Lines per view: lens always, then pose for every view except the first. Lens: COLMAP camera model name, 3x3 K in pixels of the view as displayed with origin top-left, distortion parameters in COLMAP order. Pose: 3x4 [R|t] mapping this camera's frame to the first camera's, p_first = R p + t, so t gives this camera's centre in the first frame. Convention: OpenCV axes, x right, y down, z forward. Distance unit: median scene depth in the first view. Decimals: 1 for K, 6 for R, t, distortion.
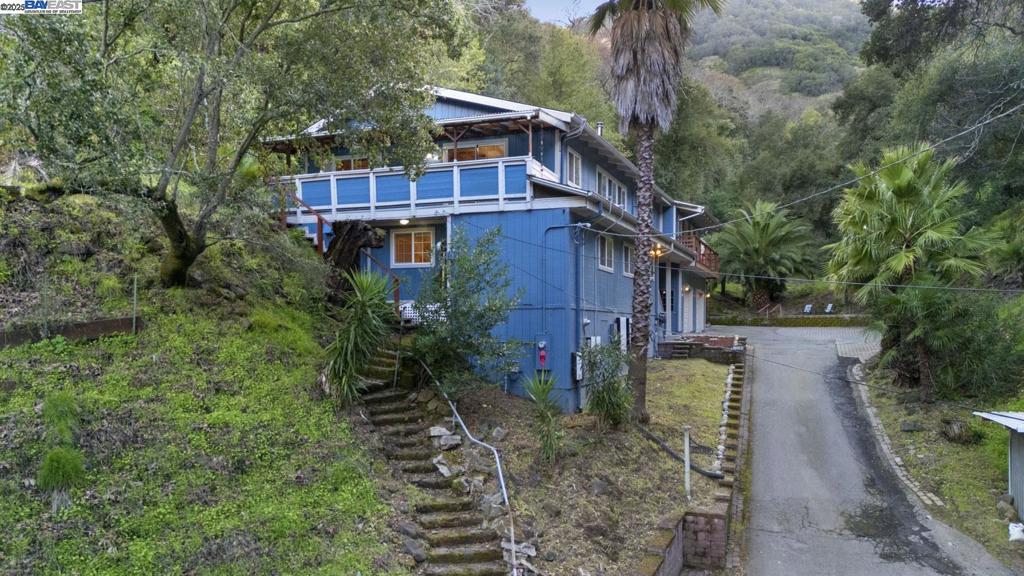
lens RADIAL K [[759.9, 0, 510.9], [0, 759.9, 329.5], [0, 0, 1]] dist [0.081224, -0.071350]
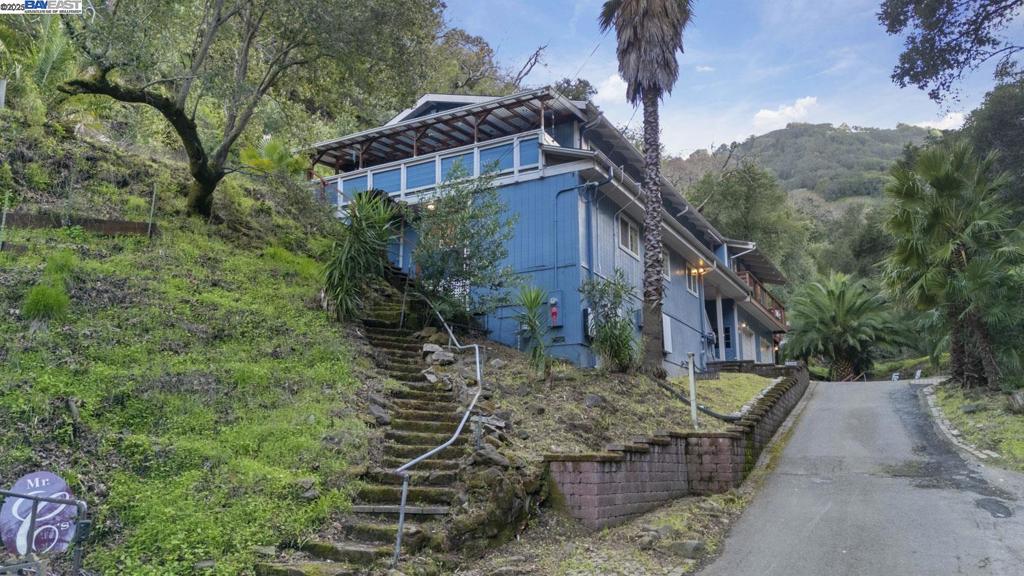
lens RADIAL K [[749.3, 0, 512.0], [0, 749.3, 288.0], [0, 0, 1]] dist [0.075288, -0.058438]
pose [[0.991776, -0.023068, -0.125892, 0.111284], [-0.006171, 0.973861, -0.227063, 0.228382], [0.127839, 0.225972, 0.965709, 0.033464]]
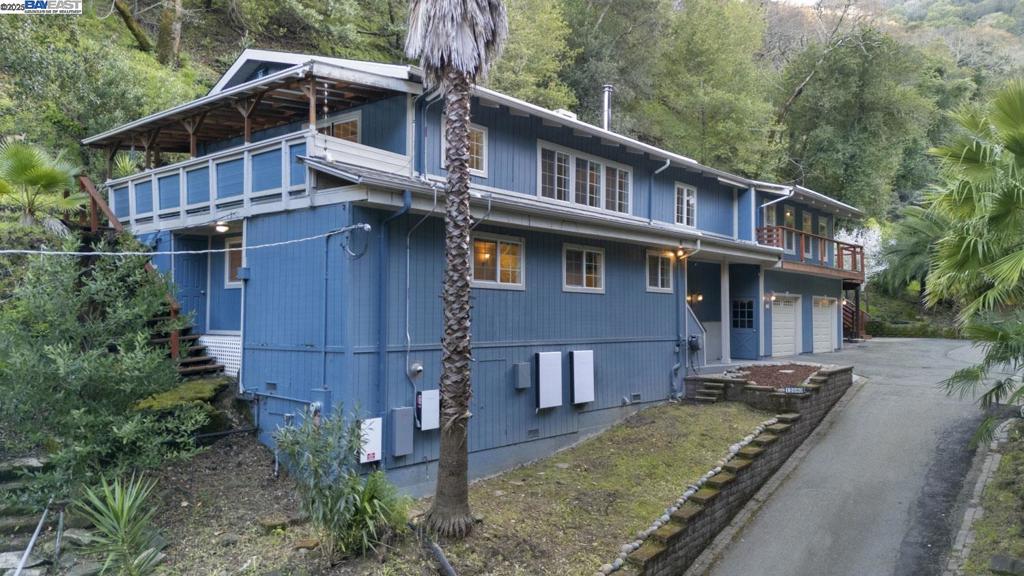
lens RADIAL K [[749.3, 0, 512.0], [0, 749.3, 288.0], [0, 0, 1]] dist [0.075288, -0.058438]
pose [[0.949055, -0.009140, -0.314978, 0.416078], [-0.004842, 0.999038, -0.043582, -0.055869], [0.315073, 0.042887, 0.948098, 0.418965]]
